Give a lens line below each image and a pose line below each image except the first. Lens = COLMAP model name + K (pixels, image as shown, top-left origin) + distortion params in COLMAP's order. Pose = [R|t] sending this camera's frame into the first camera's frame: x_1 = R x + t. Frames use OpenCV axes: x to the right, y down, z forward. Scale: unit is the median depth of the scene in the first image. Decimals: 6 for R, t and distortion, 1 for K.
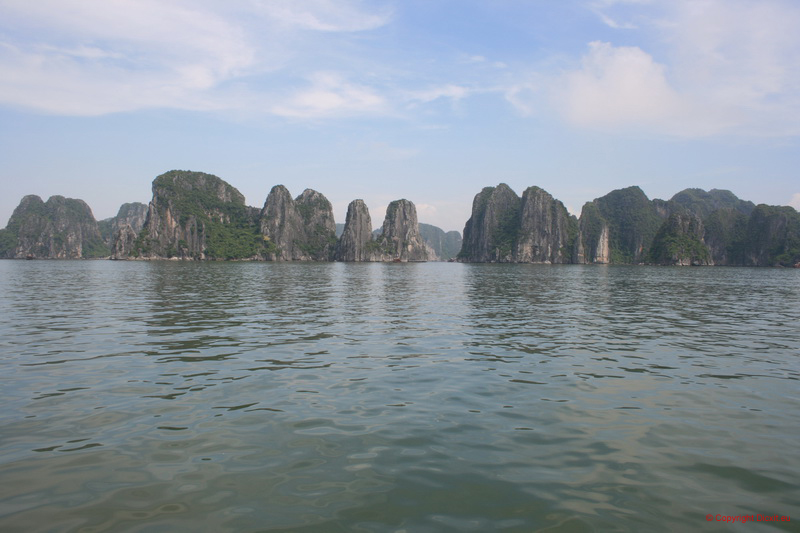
lens RADIAL K [[678.7, 0, 404.7], [0, 678.7, 272.9], [0, 0, 1]] dist [-0.150190, 0.121616]
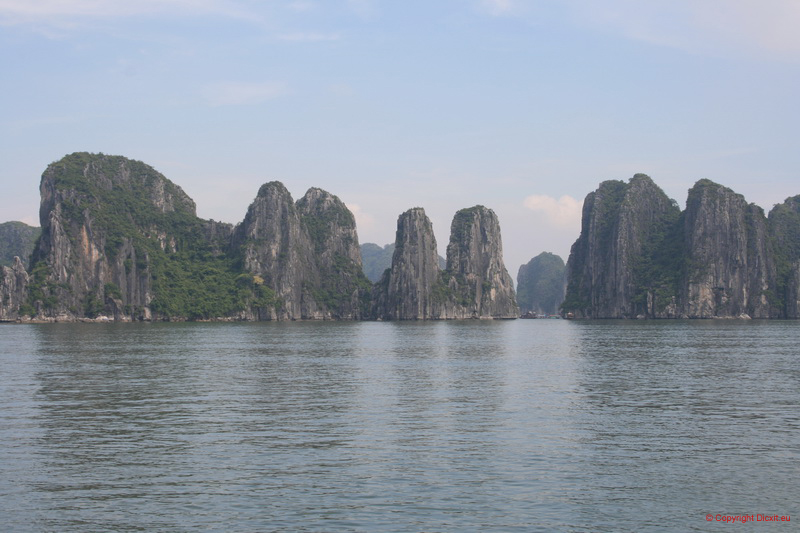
lens RADIAL K [[1405.2, 0, 410.8], [0, 1405.2, 271.7], [0, 0, 1]] dist [0.027959, 0.000000]
pose [[0.994534, -0.009923, 0.103940, -0.189147], [0.015052, 0.998701, -0.048676, -0.000336], [-0.103322, 0.049975, 0.993392, -0.136077]]
